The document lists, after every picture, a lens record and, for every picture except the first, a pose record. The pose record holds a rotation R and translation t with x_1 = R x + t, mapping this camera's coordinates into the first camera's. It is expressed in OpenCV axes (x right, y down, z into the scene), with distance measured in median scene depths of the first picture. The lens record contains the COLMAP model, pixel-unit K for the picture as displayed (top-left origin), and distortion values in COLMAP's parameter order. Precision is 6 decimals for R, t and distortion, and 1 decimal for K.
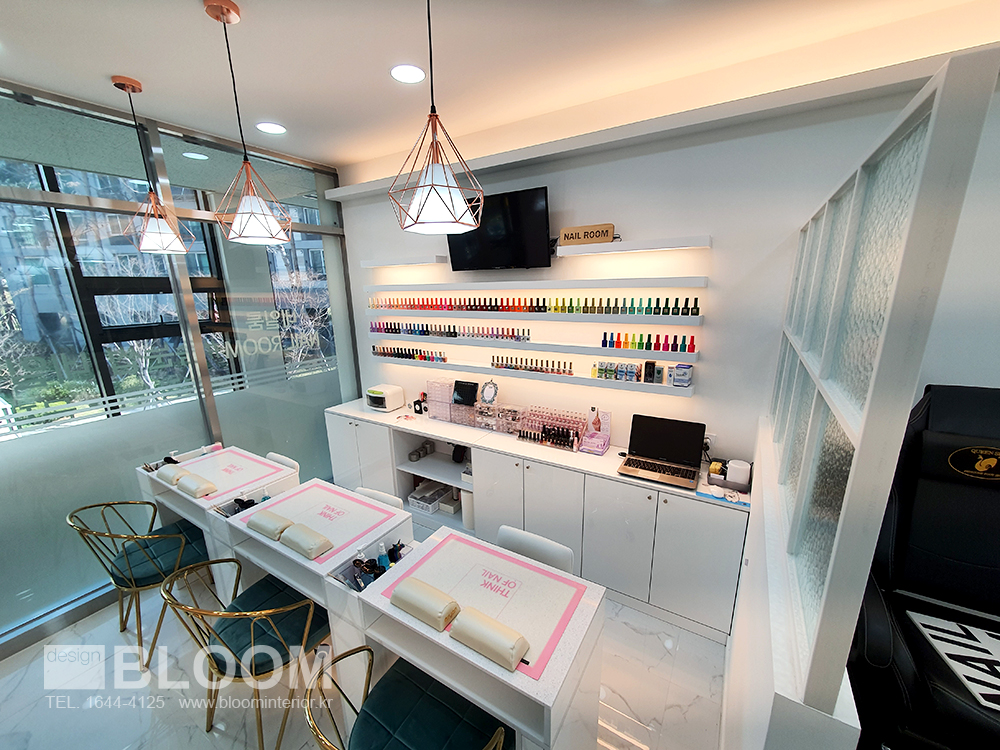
lens RADIAL K [[393.8, 0, 495.5], [0, 393.8, 381.1], [0, 0, 1]] dist [0.004507, 0.000272]
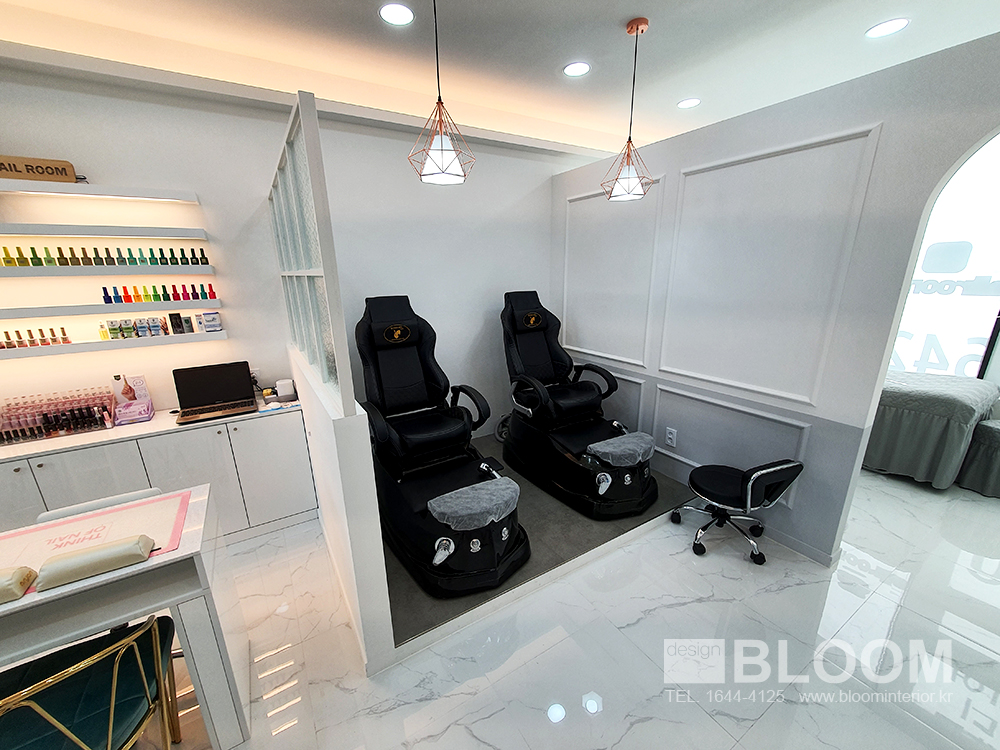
lens RADIAL K [[393.8, 0, 498.8], [0, 393.8, 383.7], [0, 0, 1]] dist [0.004507, 0.000272]
pose [[0.435669, -0.245285, 0.866041, -0.176672], [0.237209, 0.959429, 0.152405, 0.173181], [-0.868288, 0.139035, 0.476178, -0.201728]]
